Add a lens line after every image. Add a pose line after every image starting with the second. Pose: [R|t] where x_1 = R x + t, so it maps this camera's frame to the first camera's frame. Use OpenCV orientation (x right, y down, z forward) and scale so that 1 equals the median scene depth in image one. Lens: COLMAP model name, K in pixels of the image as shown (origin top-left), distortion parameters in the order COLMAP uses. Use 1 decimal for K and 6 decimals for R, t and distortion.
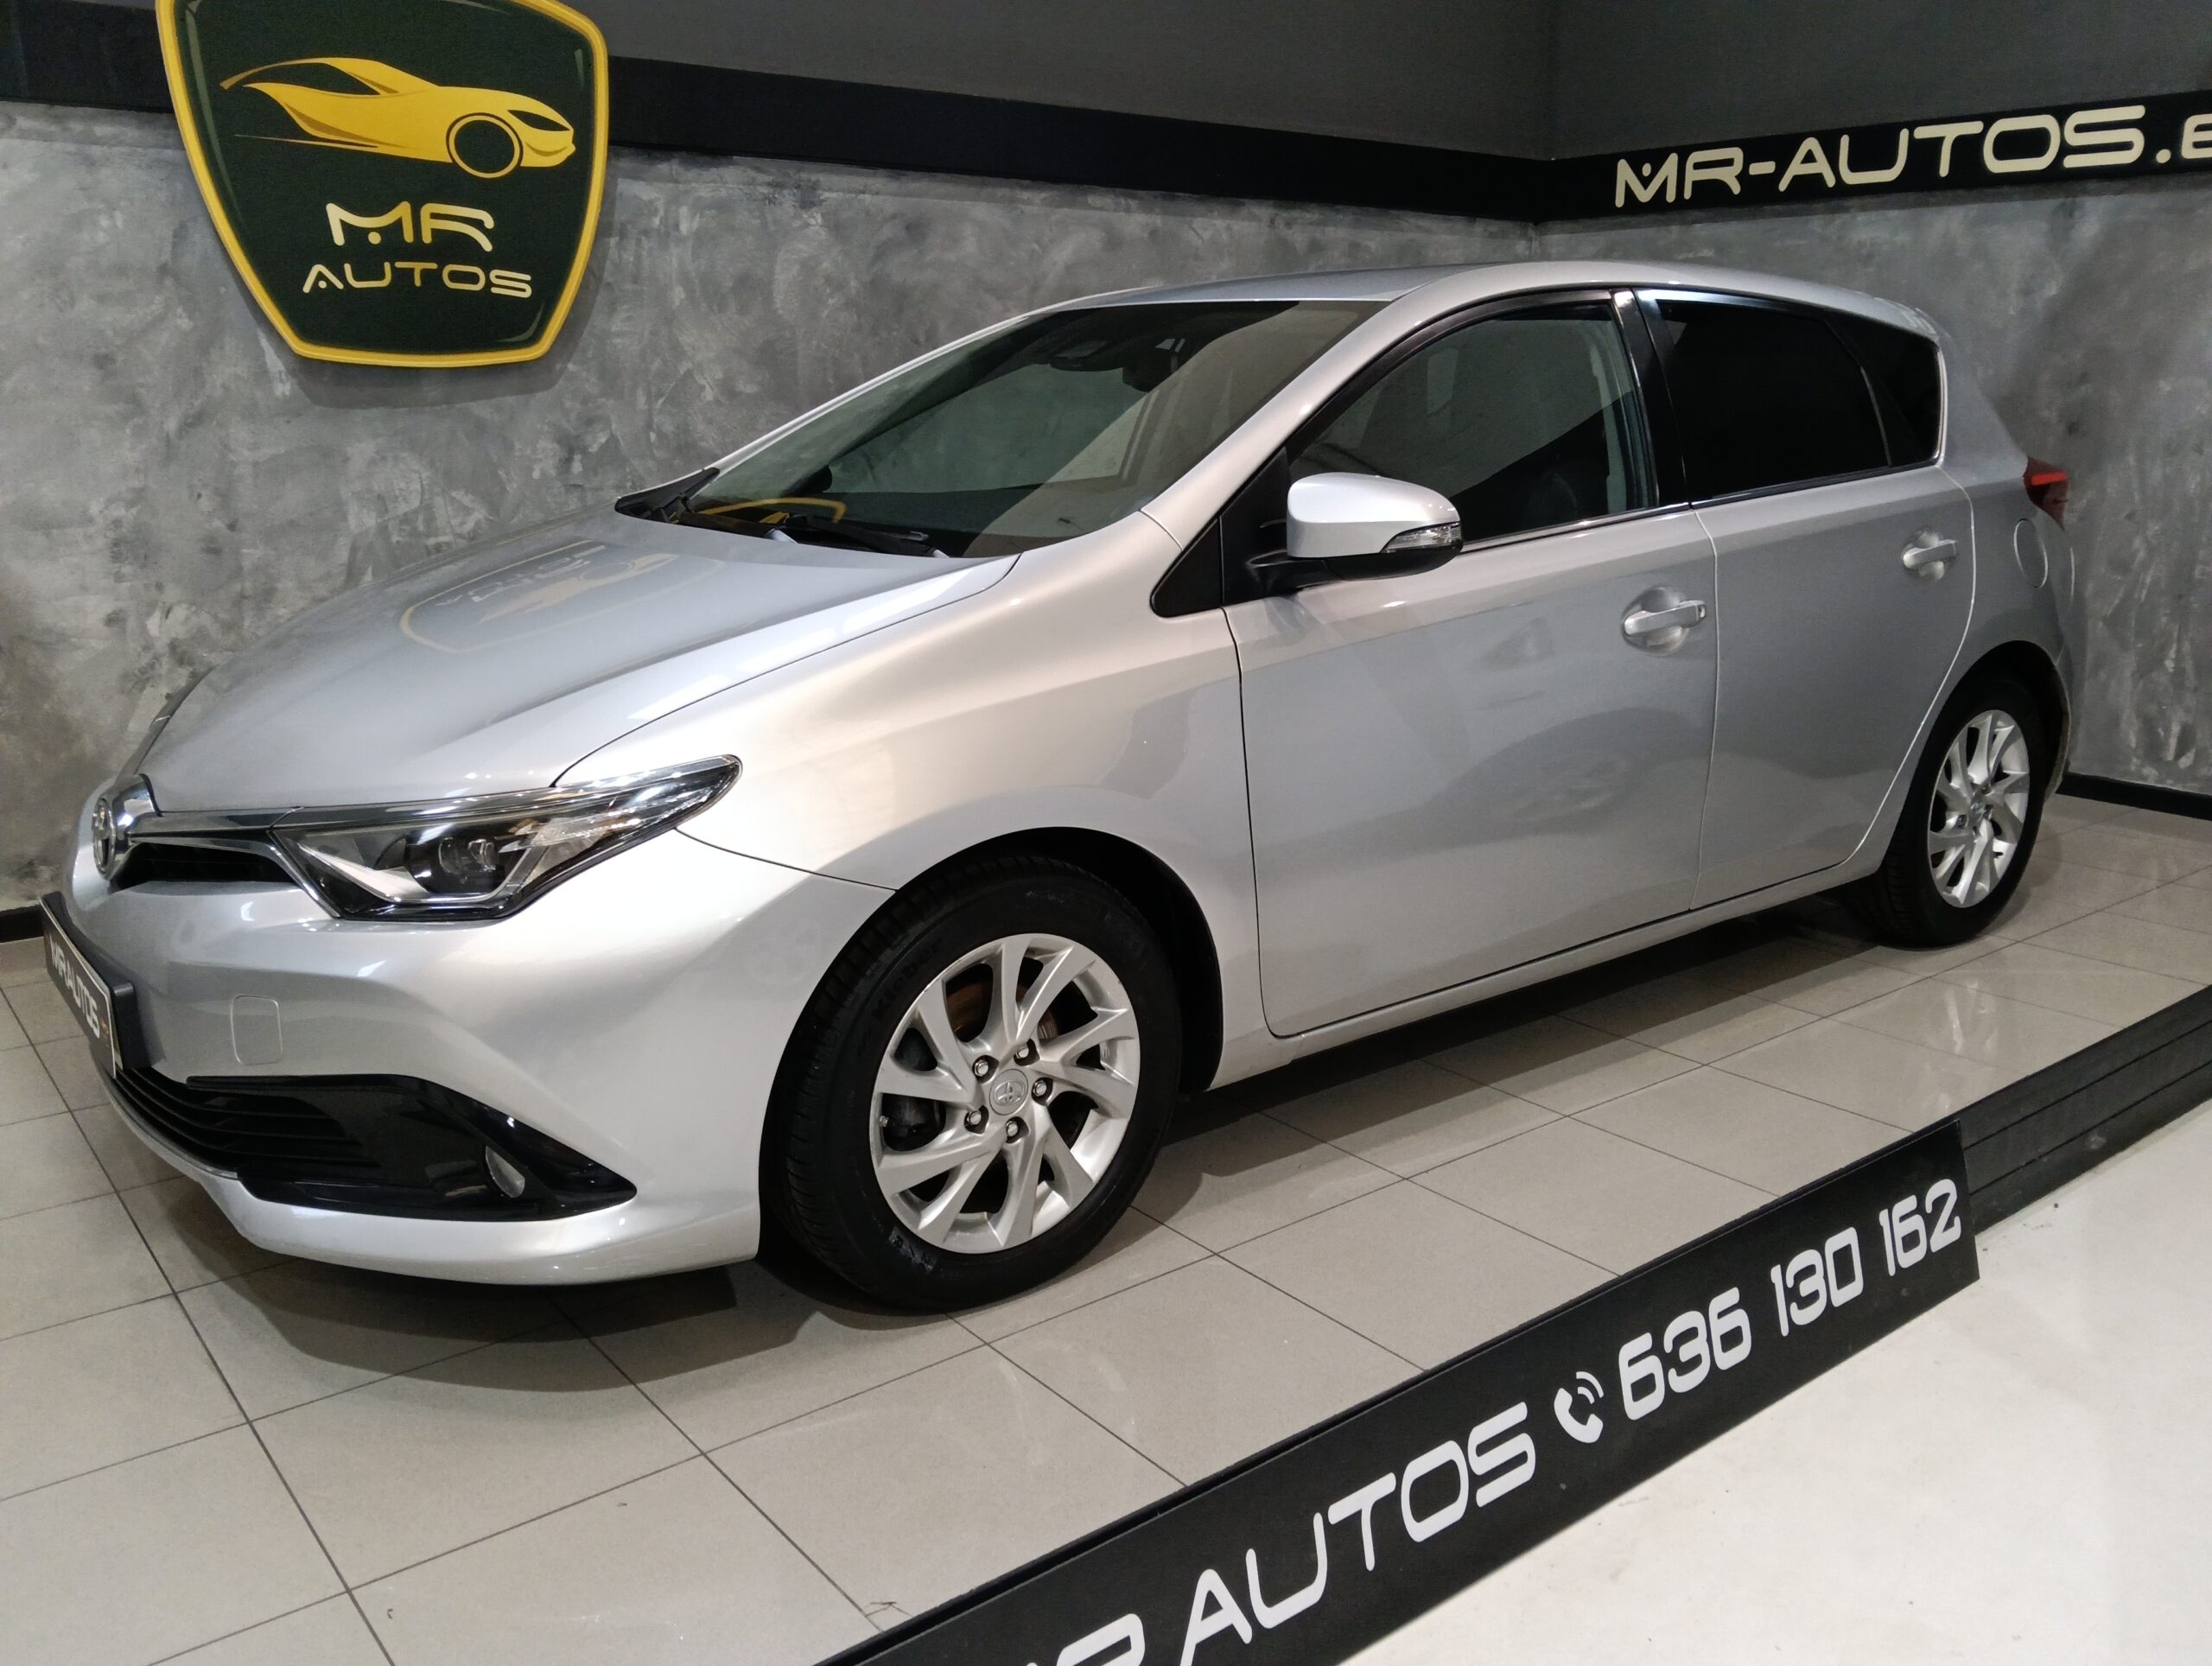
lens RADIAL K [[1833.0, 0, 1106.0], [0, 1833.0, 833.0], [0, 0, 1]] dist [-0.035933, 0.002362]
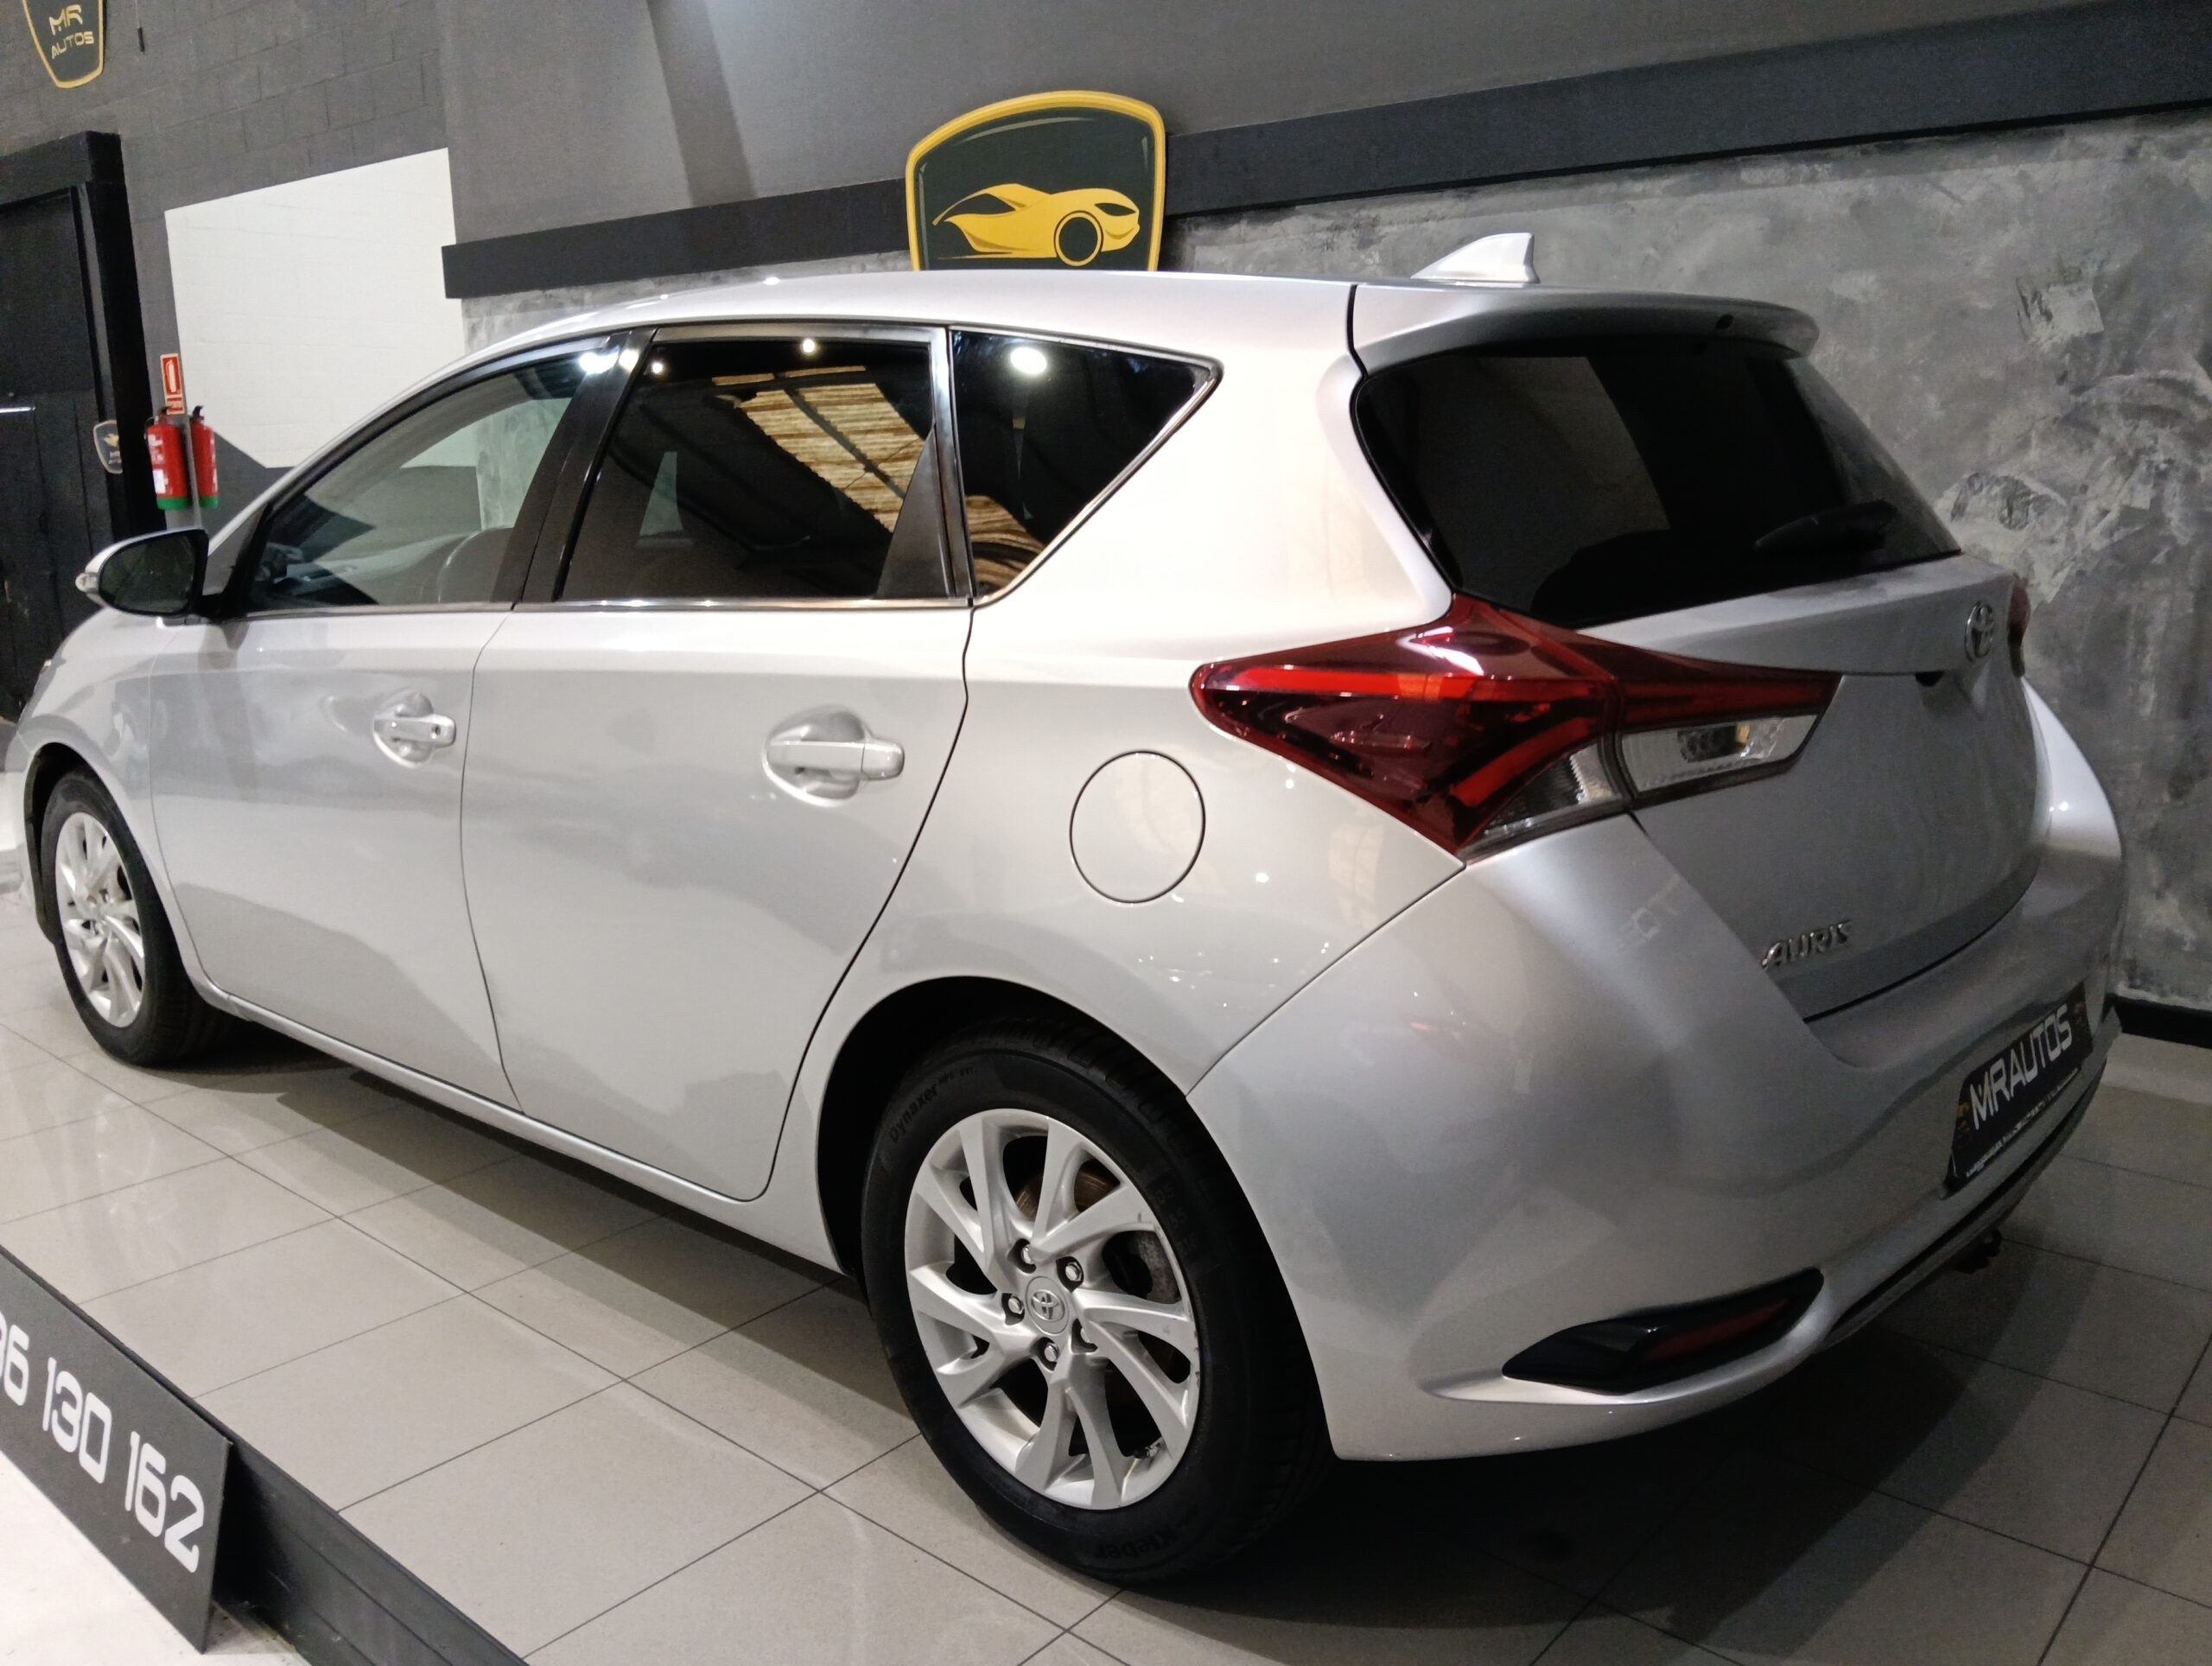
lens RADIAL K [[1777.2, 0, 1077.7], [0, 1777.2, 827.7], [0, 0, 1]] dist [0.056614, -0.137128]
pose [[0.183976, 0.207311, -0.960820, 0.762008], [-0.218784, 0.961620, 0.165591, -0.179421], [0.958273, 0.179747, 0.222272, 0.721101]]
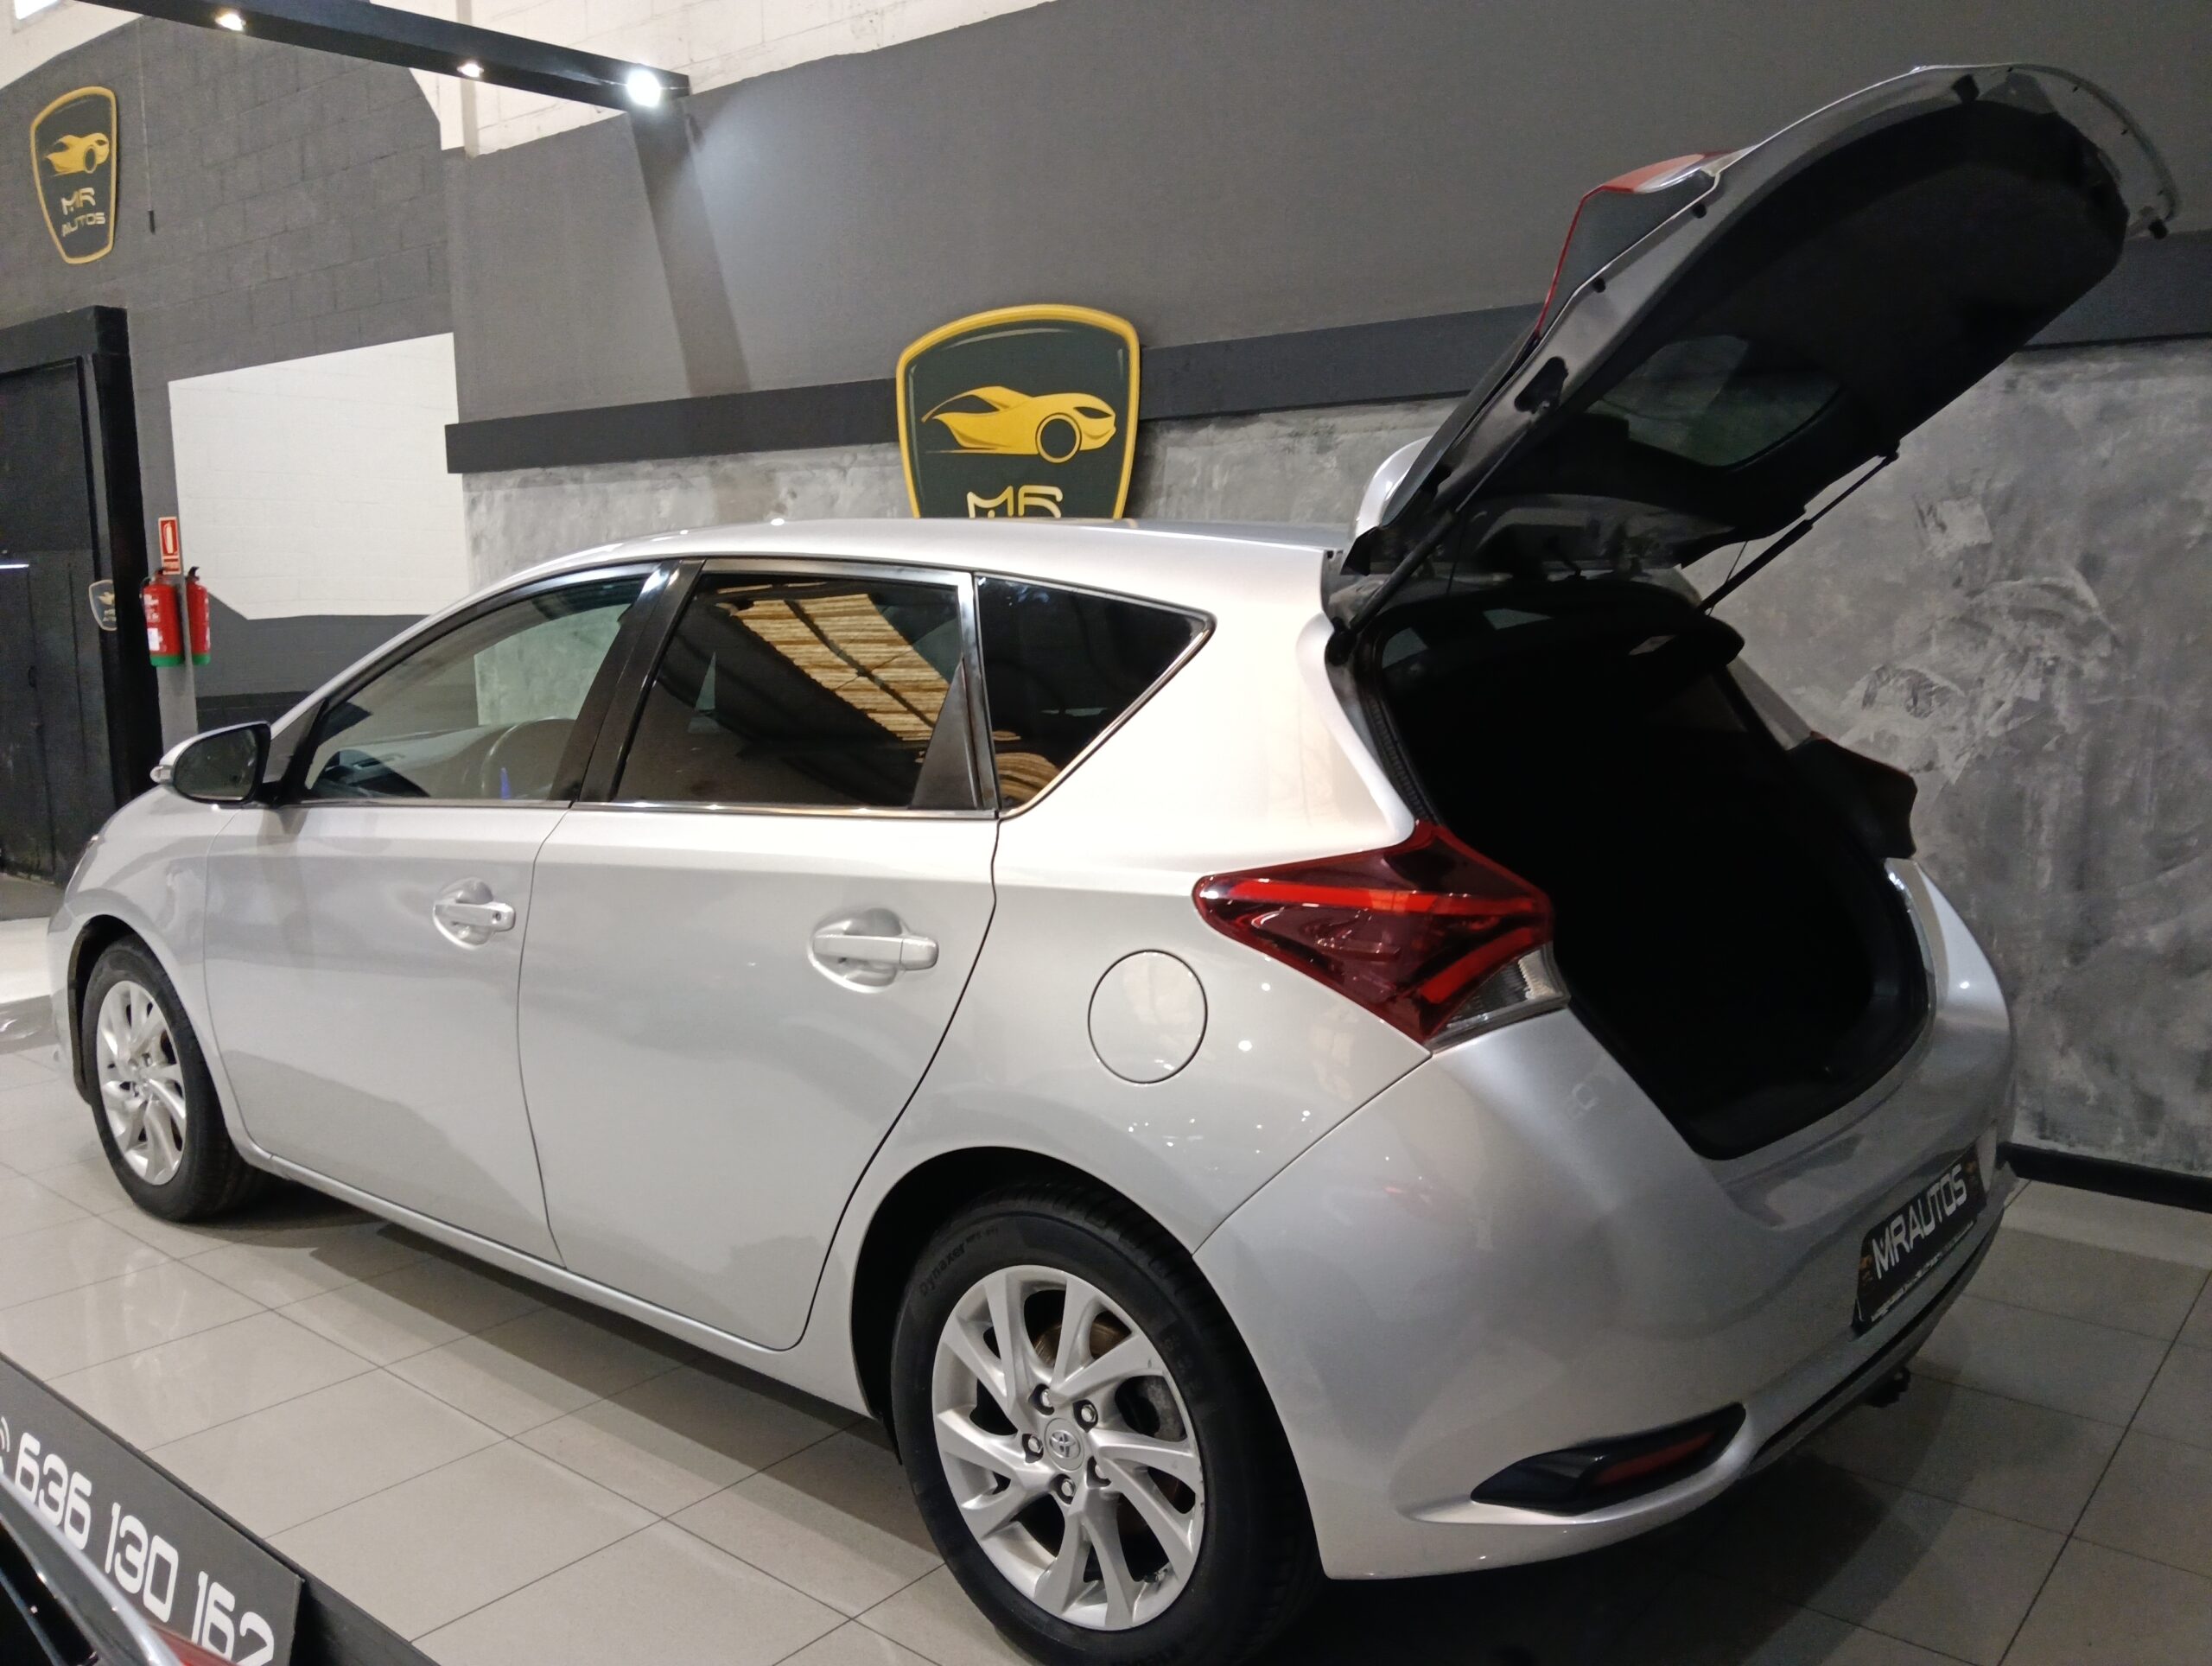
lens RADIAL K [[1777.2, 0, 1077.7], [0, 1777.2, 827.7], [0, 0, 1]] dist [0.056614, -0.137128]
pose [[0.208155, 0.134192, -0.968847, 0.814007], [-0.220700, 0.971442, 0.087135, -0.199092], [0.952871, 0.195687, 0.231826, 0.690677]]
